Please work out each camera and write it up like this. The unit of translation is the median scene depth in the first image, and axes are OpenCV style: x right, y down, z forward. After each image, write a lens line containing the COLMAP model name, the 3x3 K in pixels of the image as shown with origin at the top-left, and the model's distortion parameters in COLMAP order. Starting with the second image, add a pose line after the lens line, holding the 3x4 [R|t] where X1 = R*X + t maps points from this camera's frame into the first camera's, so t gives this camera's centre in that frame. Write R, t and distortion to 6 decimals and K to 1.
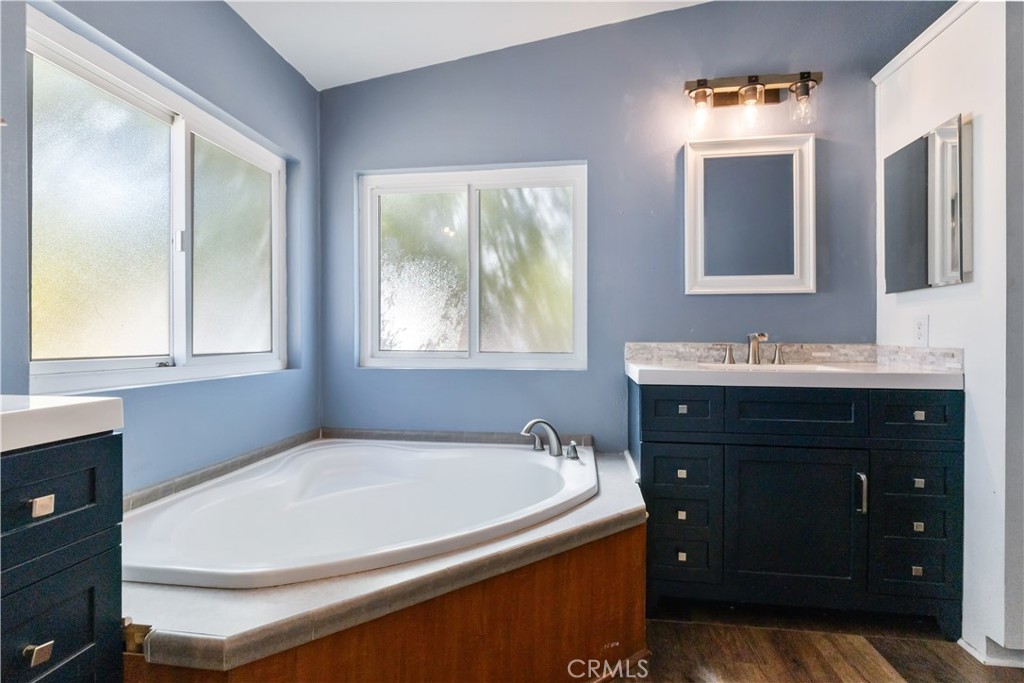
lens RADIAL K [[488.1, 0, 511.7], [0, 488.1, 339.8], [0, 0, 1]] dist [-0.006791, -0.000052]
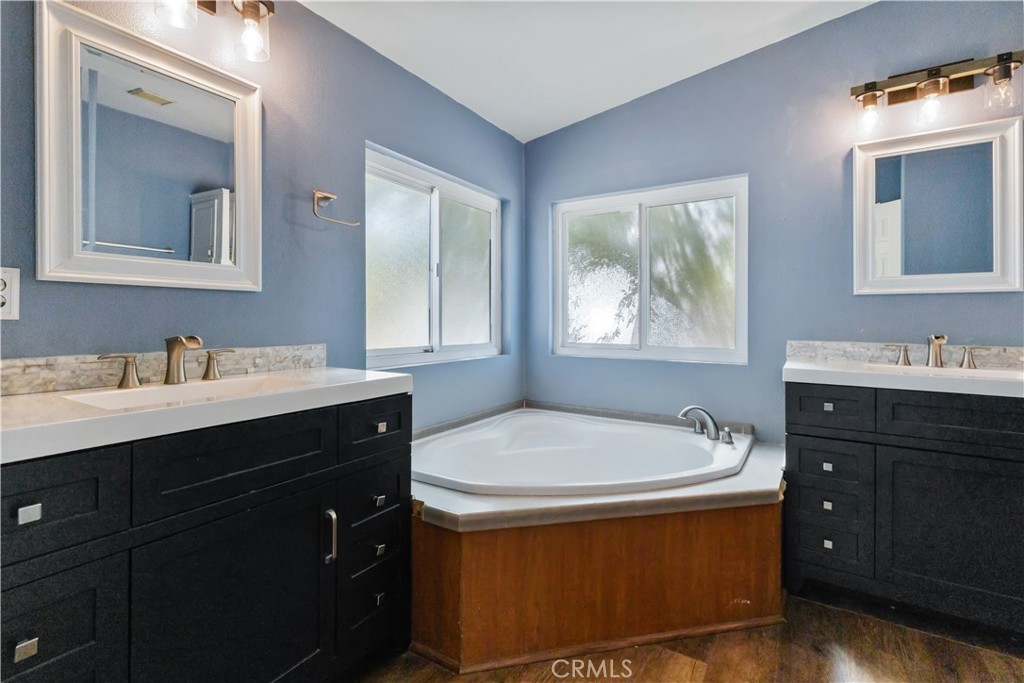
lens RADIAL K [[472.9, 0, 508.5], [0, 472.9, 317.1], [0, 0, 1]] dist [0.009438, -0.001819]
pose [[0.906687, -0.000855, -0.421803, 0.127197], [-0.002732, 0.999965, -0.007899, -0.038589], [0.421795, 0.008314, 0.906653, -0.210336]]
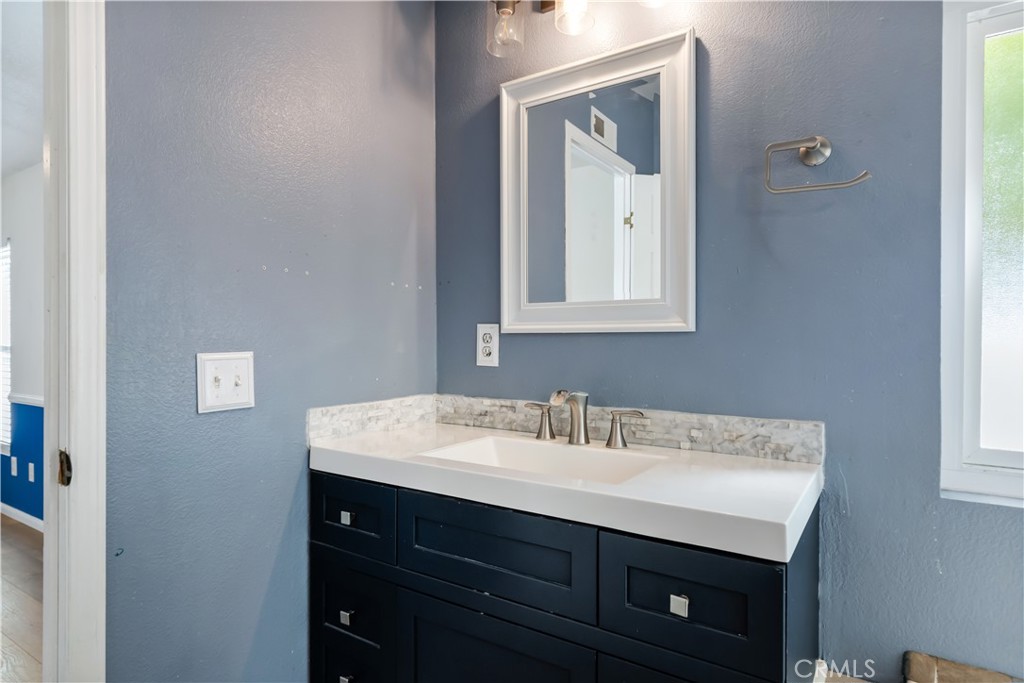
lens RADIAL K [[584.8, 0, 509.3], [0, 584.8, 346.5], [0, 0, 1]] dist [-0.000812, -0.000002]
pose [[-0.446306, 0.006813, -0.894855, 0.100298], [-0.003722, 0.999948, 0.009470, -0.075209], [0.894873, 0.007558, -0.446257, 0.447666]]
